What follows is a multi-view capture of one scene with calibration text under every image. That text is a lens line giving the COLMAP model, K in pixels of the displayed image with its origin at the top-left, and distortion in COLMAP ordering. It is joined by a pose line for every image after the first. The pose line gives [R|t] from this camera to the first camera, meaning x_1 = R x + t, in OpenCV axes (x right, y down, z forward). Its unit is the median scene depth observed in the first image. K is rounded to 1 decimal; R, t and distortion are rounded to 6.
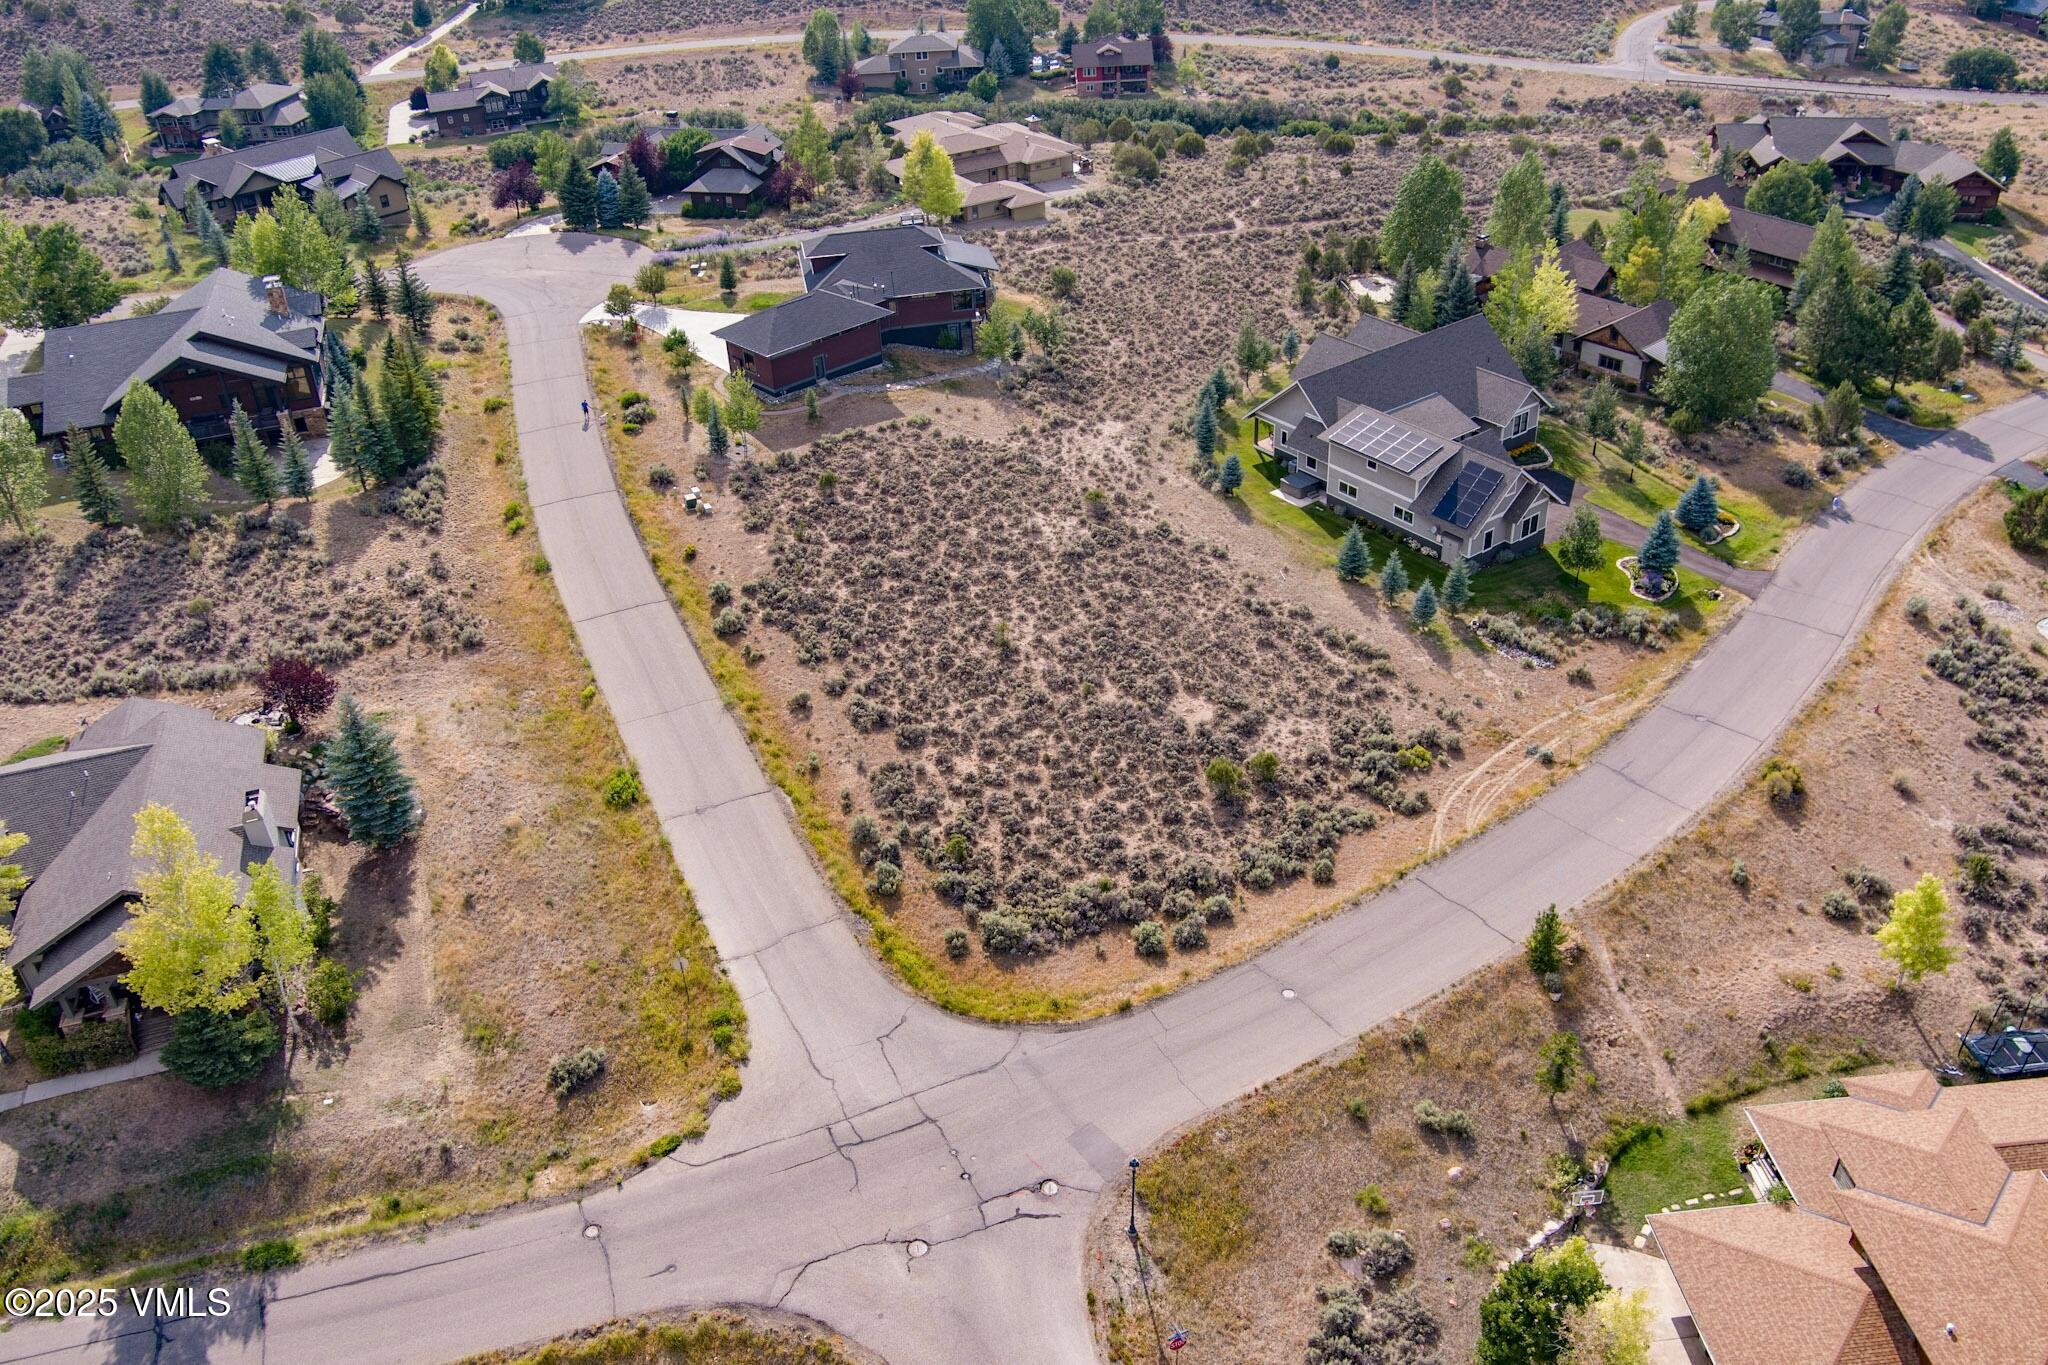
lens RADIAL K [[1655.7, 0, 1023.0], [0, 1655.7, 691.6], [0, 0, 1]] dist [-0.061331, 0.003440]
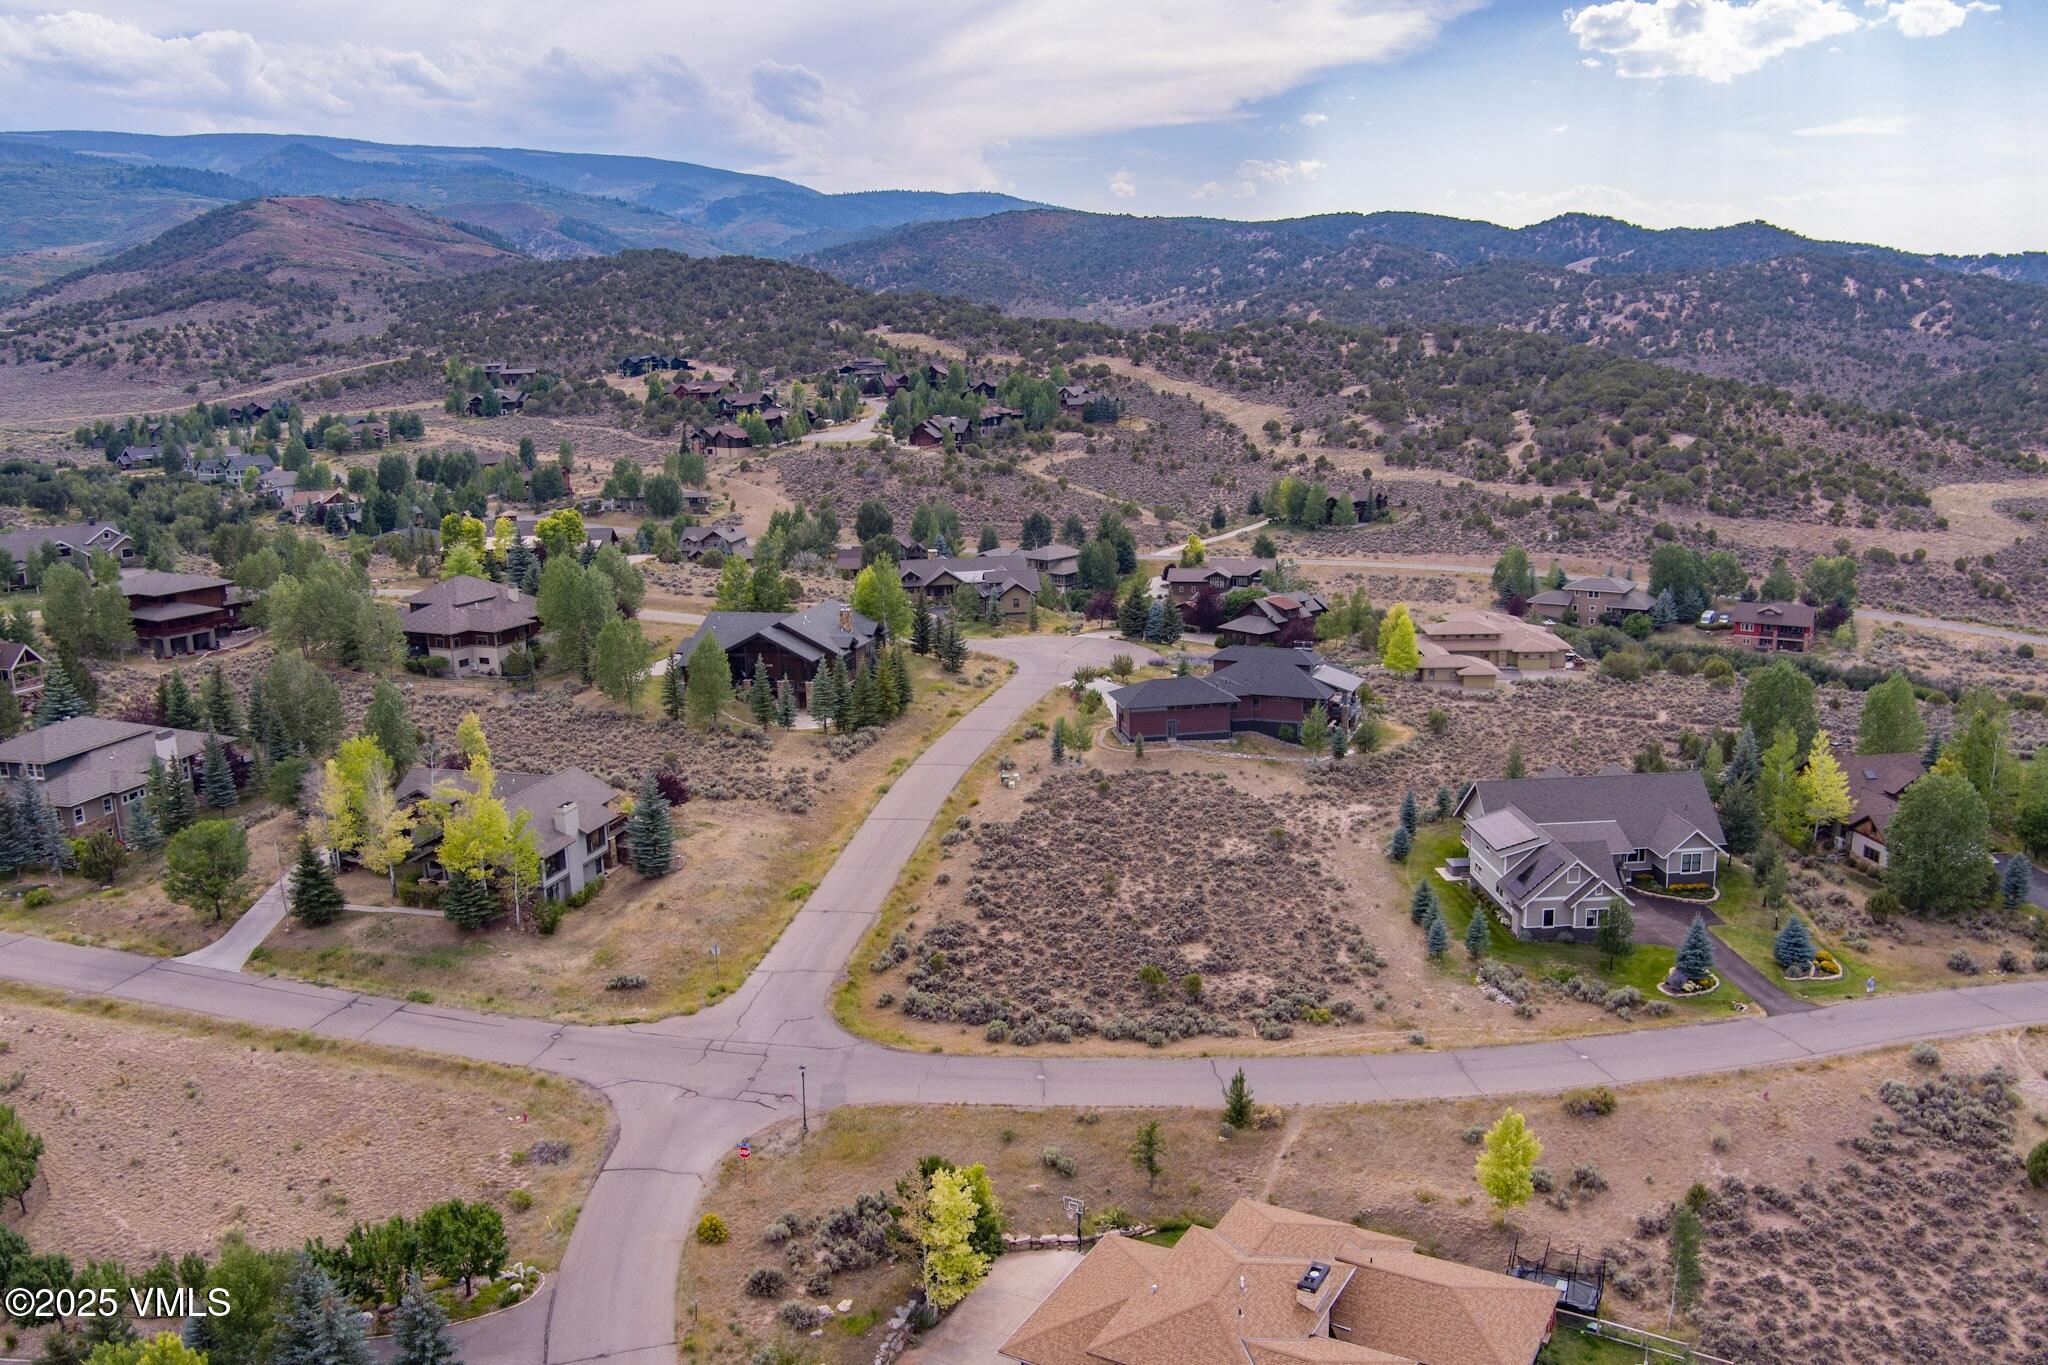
lens RADIAL K [[1655.7, 0, 1023.0], [0, 1655.7, 691.6], [0, 0, 1]] dist [-0.061331, 0.003440]
pose [[0.836110, 0.144551, -0.529174, 0.542695], [-0.308809, 0.921314, -0.236257, 0.142835], [0.453384, 0.360950, 0.814959, -0.154417]]
